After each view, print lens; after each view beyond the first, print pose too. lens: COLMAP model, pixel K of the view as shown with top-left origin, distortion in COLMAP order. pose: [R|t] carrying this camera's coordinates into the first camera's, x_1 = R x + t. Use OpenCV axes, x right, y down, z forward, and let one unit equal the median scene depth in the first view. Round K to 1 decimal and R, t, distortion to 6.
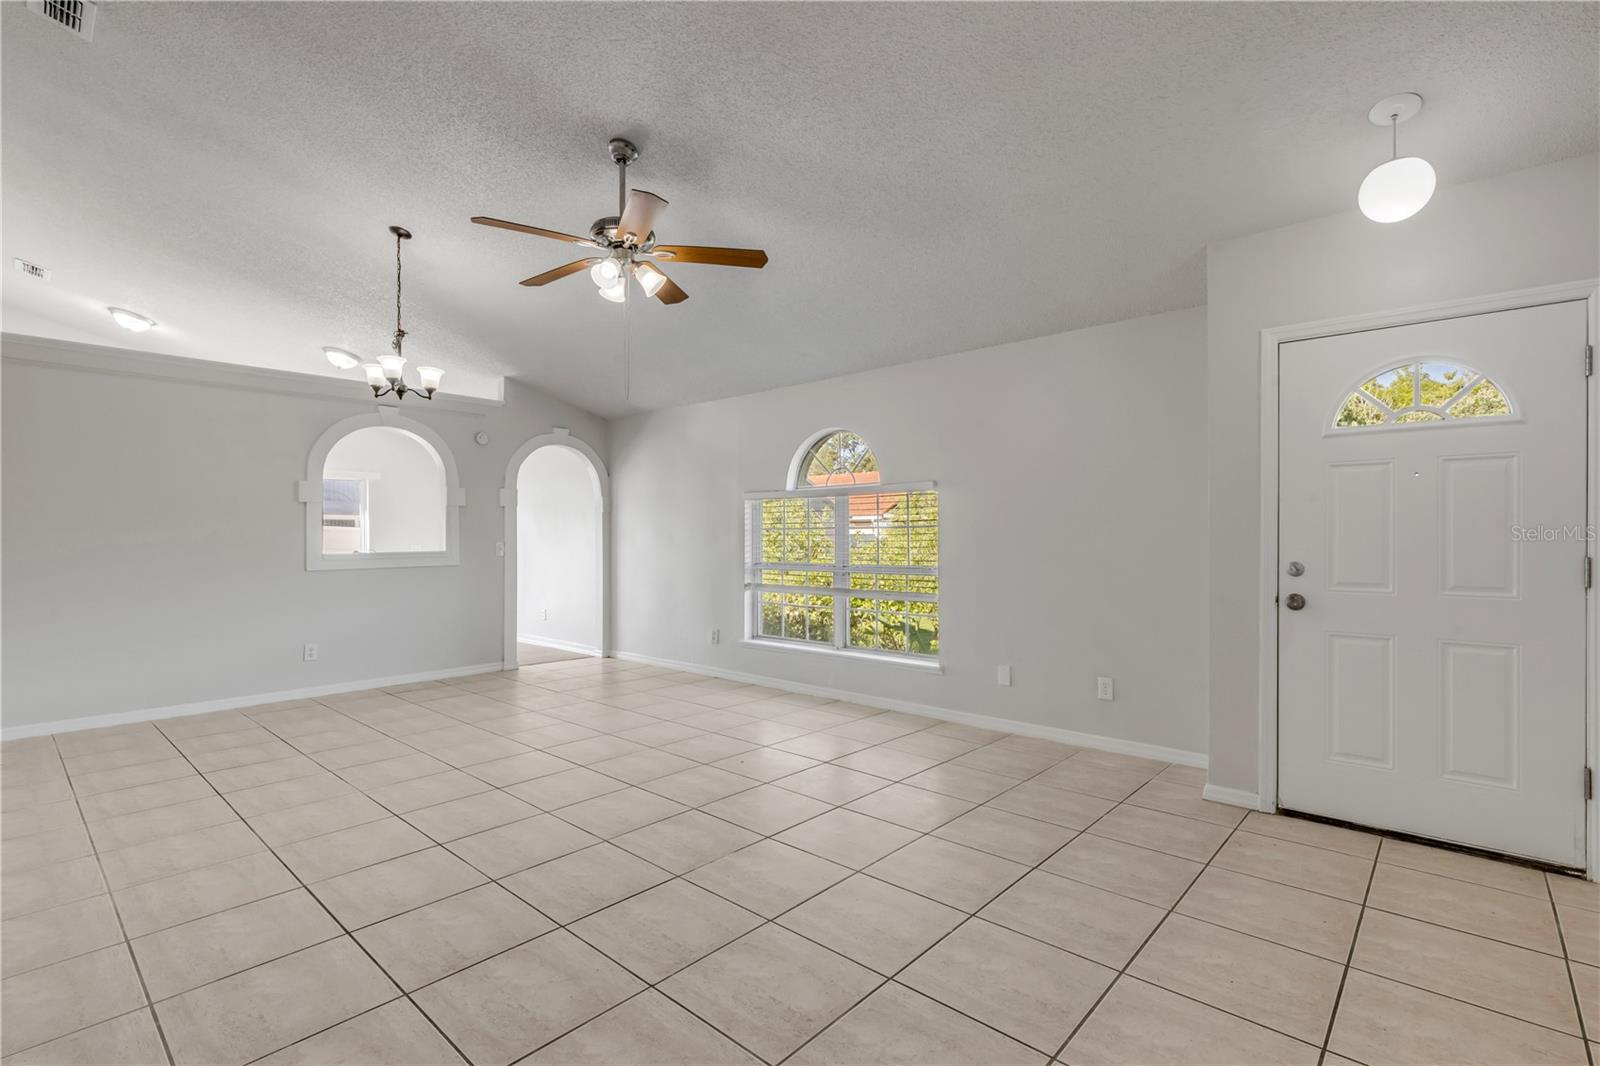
lens RADIAL K [[722.6, 0, 800.0], [0, 722.6, 533.0], [0, 0, 1]] dist [0.033034, 0.000207]
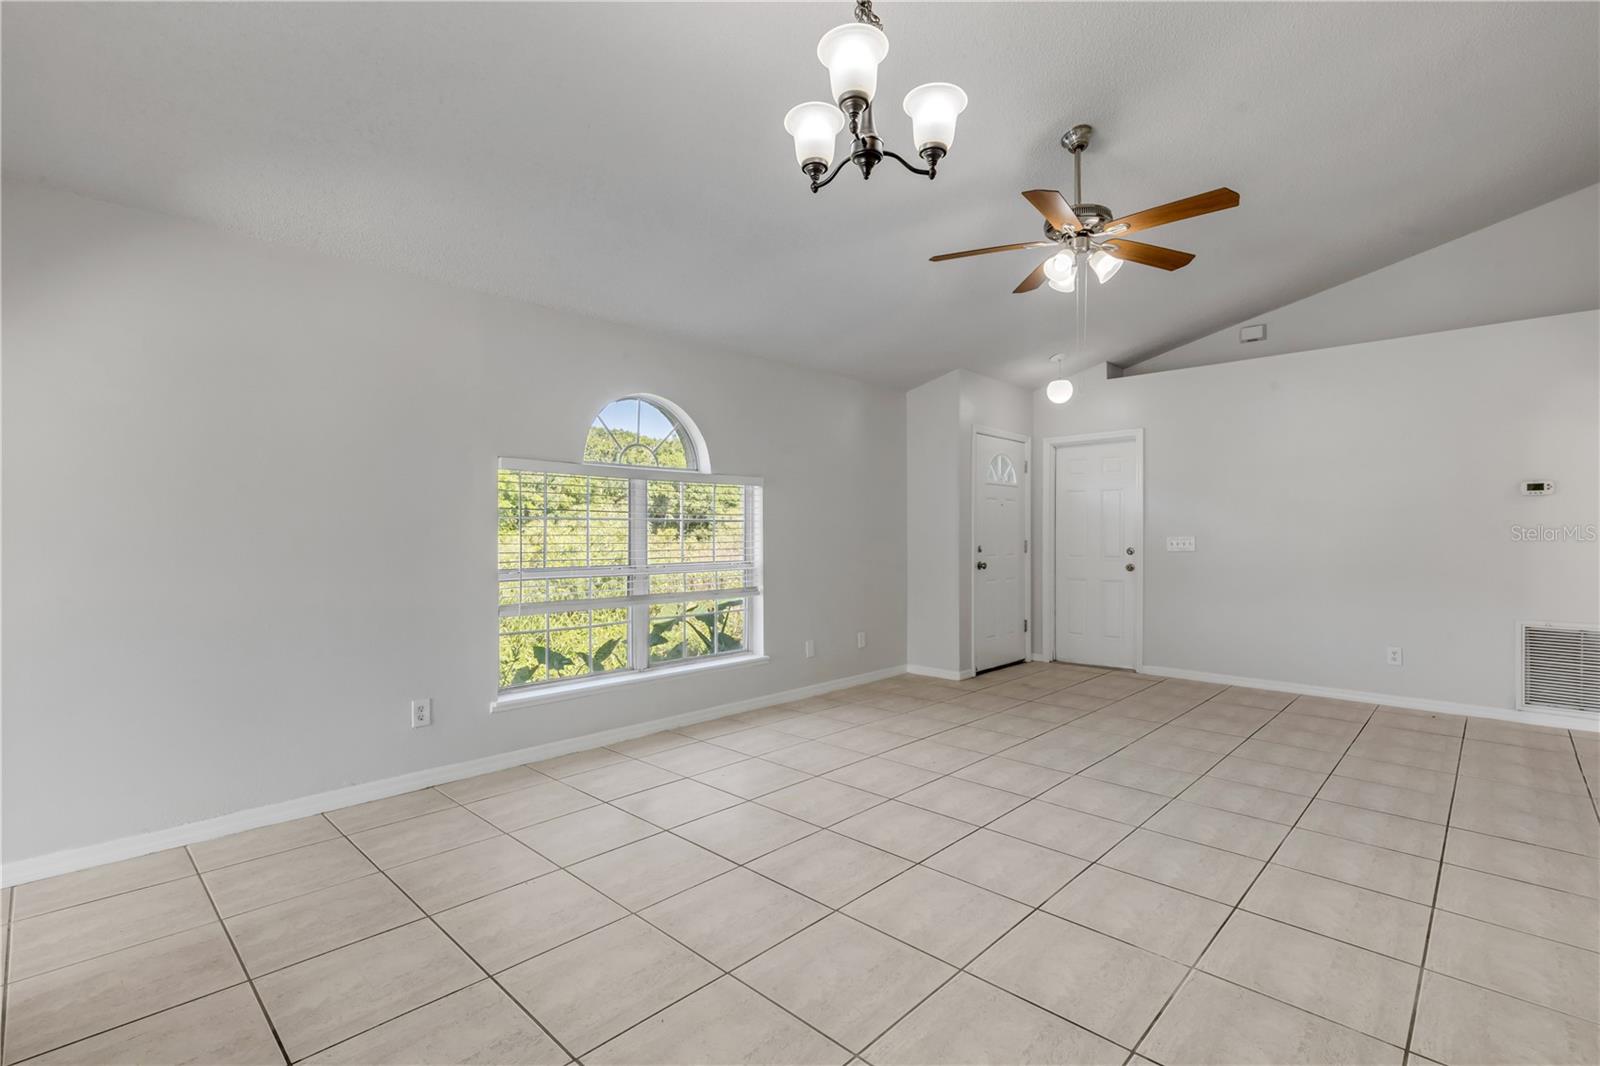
lens RADIAL K [[750.9, 0, 807.2], [0, 750.9, 526.4], [0, 0, 1]] dist [0.021881, -0.000251]
pose [[0.003085, 0.012472, 0.999917, -0.918036], [-0.013248, 0.999835, -0.012430, 0.013127], [-0.999907, -0.013209, 0.003249, 0.995010]]
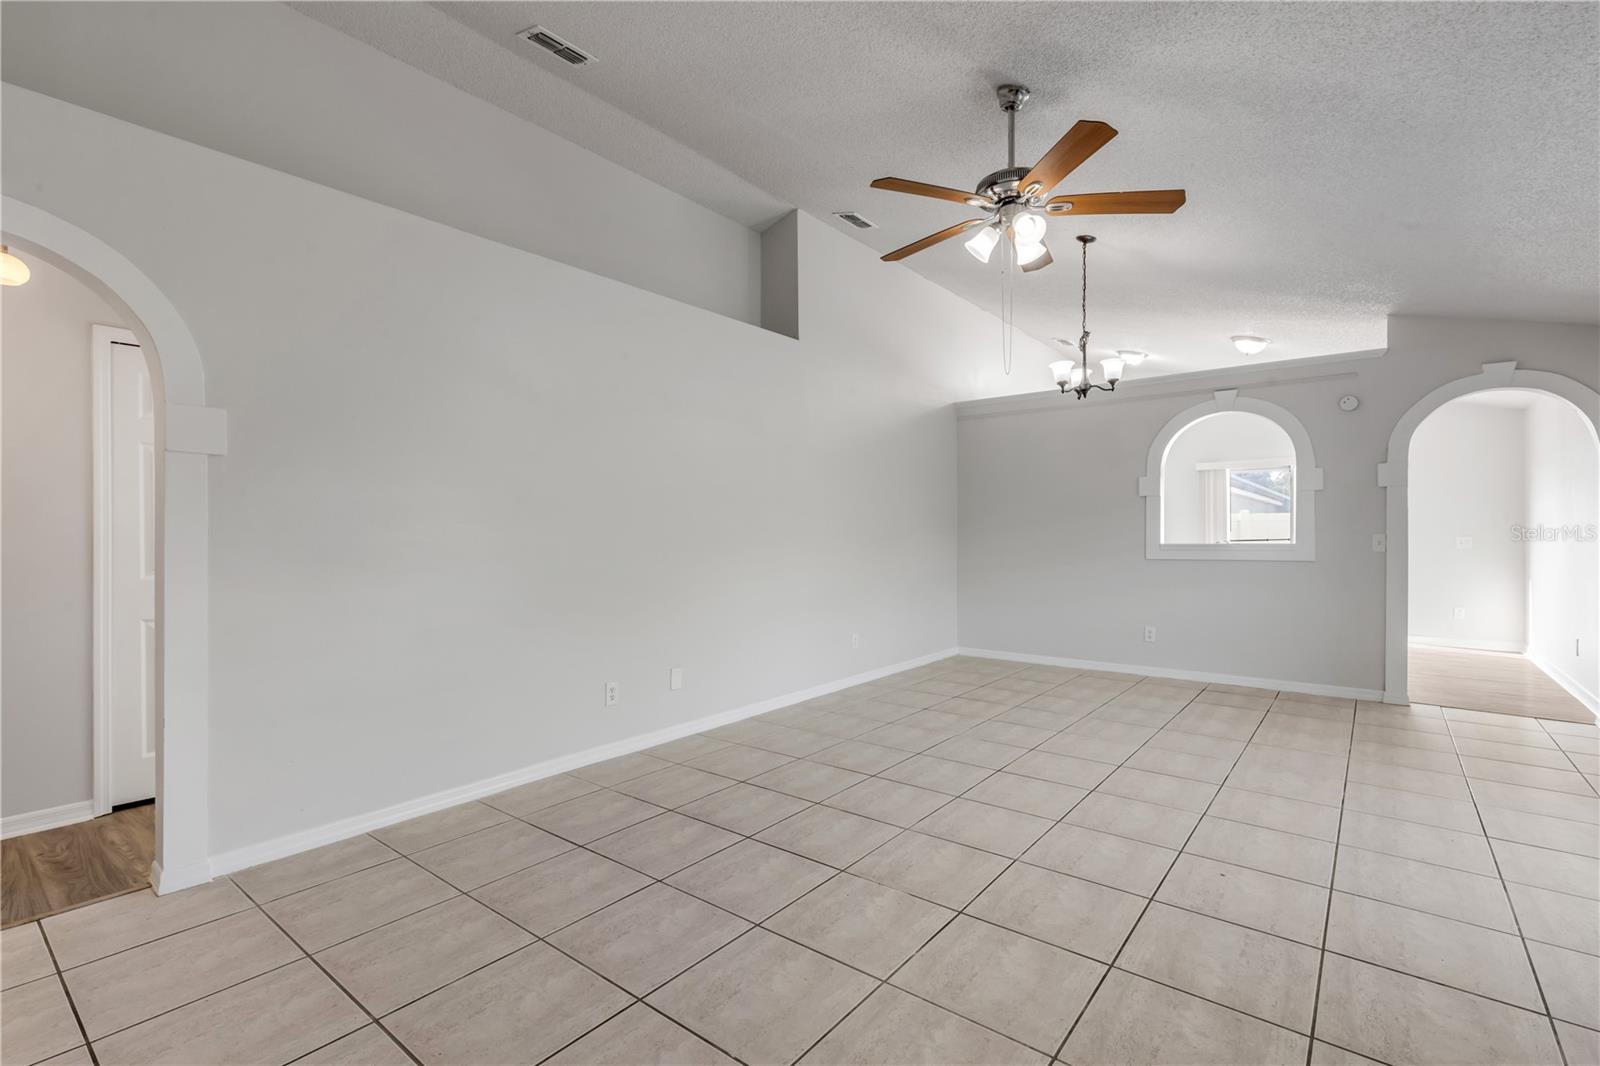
lens RADIAL K [[723.0, 0, 784.3], [0, 723.0, 537.0], [0, 0, 1]] dist [0.003822, 0.000199]
pose [[0.084206, 0.010390, -0.996394, 0.446451], [0.011757, 0.999866, 0.011419, 0.000531], [0.996379, -0.012676, 0.084072, 0.465174]]
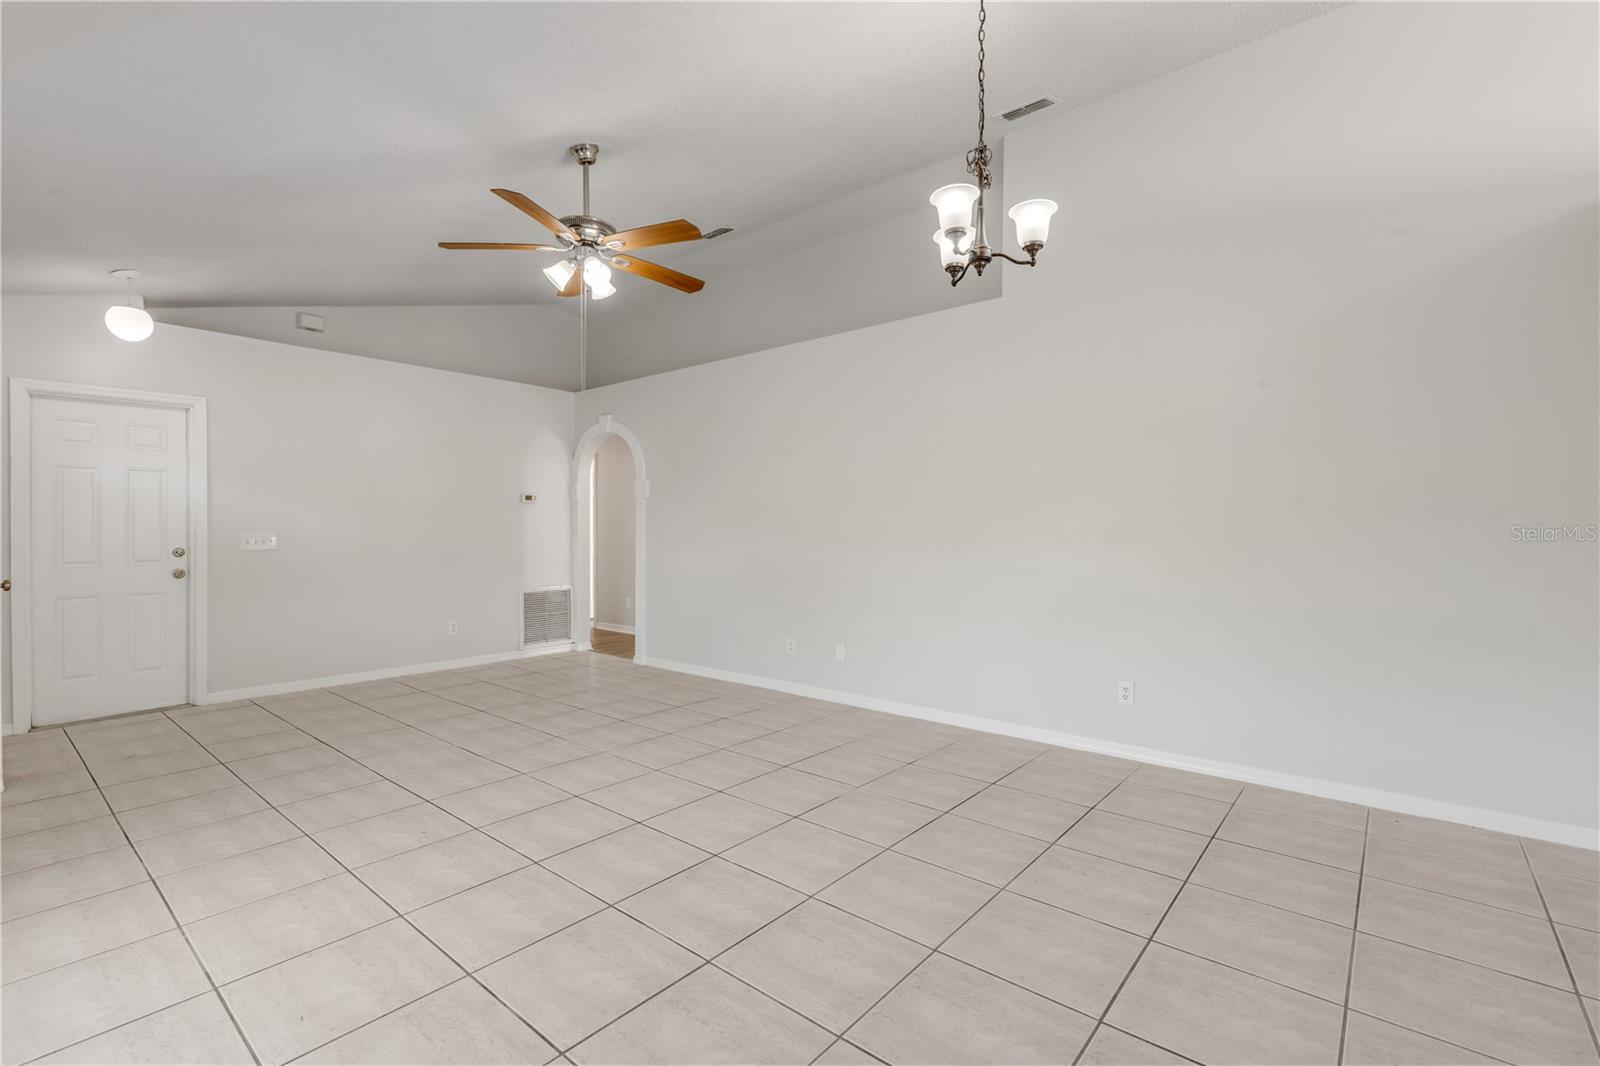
lens RADIAL K [[719.1, 0, 804.3], [0, 719.1, 532.1], [0, 0, 1]] dist [0.011681, -0.003840]
pose [[-0.997912, 0.005027, -0.064391, -0.358913], [0.005615, 0.999944, -0.008952, 0.018748], [0.064342, -0.009295, -0.997885, 1.480638]]
